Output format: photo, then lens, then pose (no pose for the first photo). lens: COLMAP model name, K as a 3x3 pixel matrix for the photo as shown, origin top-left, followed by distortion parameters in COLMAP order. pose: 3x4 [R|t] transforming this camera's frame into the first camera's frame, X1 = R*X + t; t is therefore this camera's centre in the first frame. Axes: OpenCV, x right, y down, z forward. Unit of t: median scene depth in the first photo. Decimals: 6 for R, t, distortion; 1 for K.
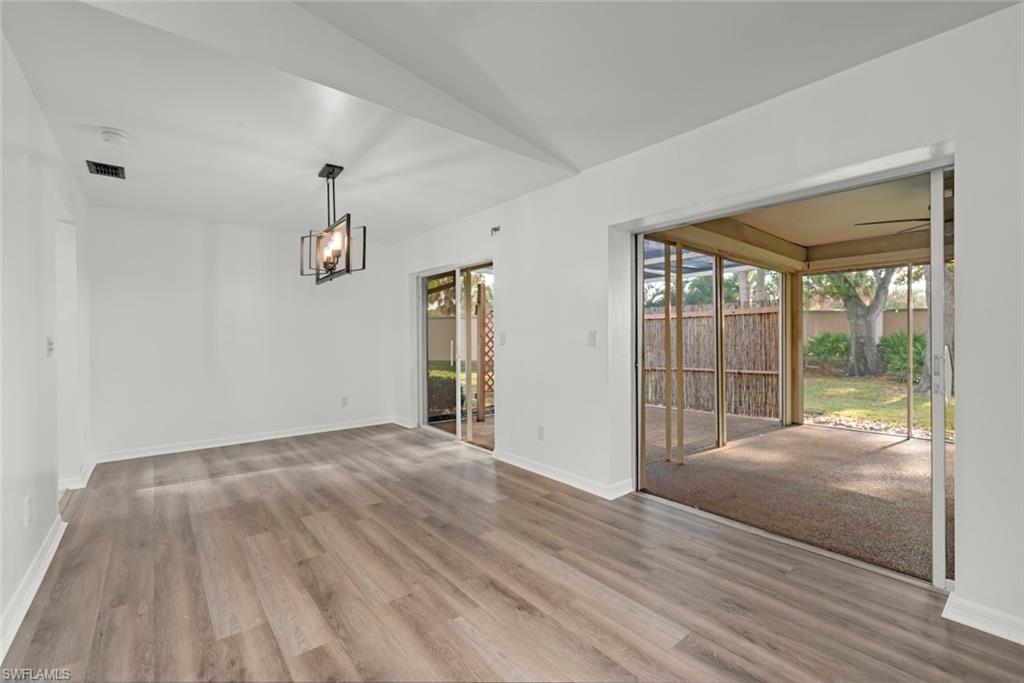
lens RADIAL K [[466.4, 0, 505.3], [0, 466.4, 334.8], [0, 0, 1]] dist [0.035244, 0.000305]
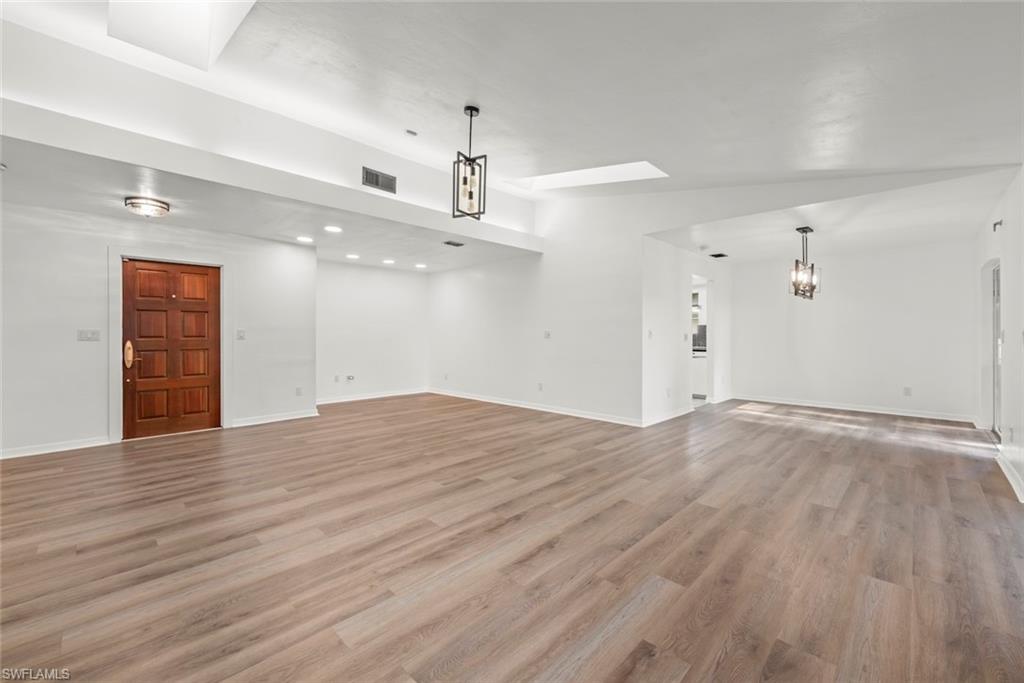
lens RADIAL K [[439.9, 0, 483.5], [0, 439.9, 334.5], [0, 0, 1]] dist [0.000623, -0.000684]
pose [[0.094147, 0.003681, -0.995552, 1.153097], [0.004483, 0.999981, 0.004122, -0.004383], [0.995548, -0.004851, 0.094129, -0.241117]]
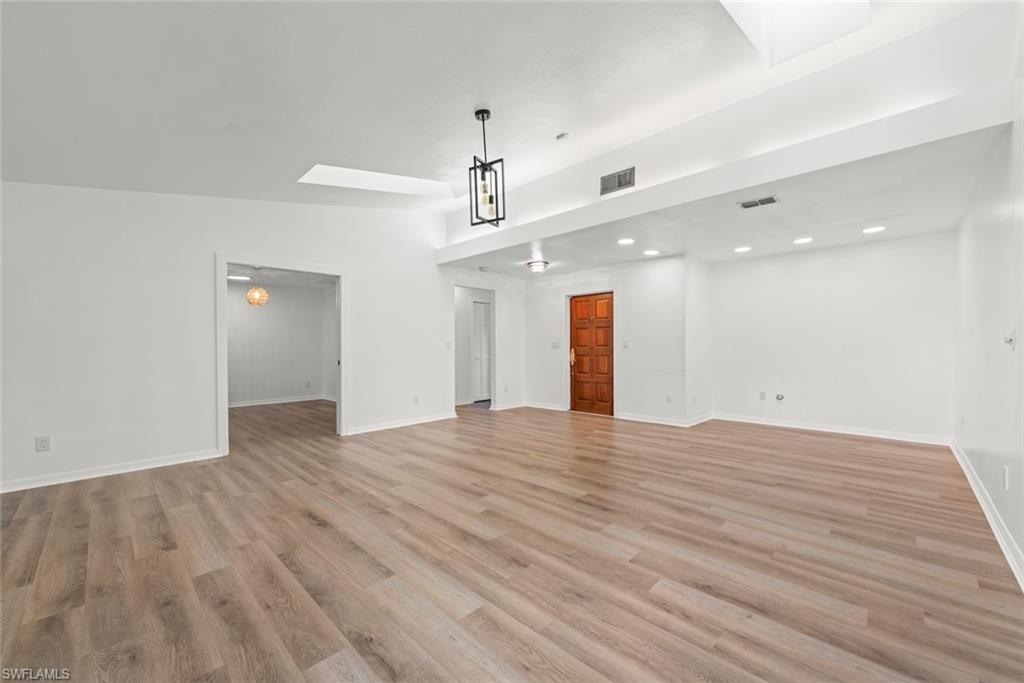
lens RADIAL K [[385.2, 0, 501.4], [0, 385.2, 356.9], [0, 0, 1]] dist [0.000468, 0.000318]
pose [[-0.992924, 0.016072, -0.117656, 0.018509], [0.012974, 0.999550, 0.027052, 0.002176], [0.118037, 0.025334, -0.992686, 0.875830]]
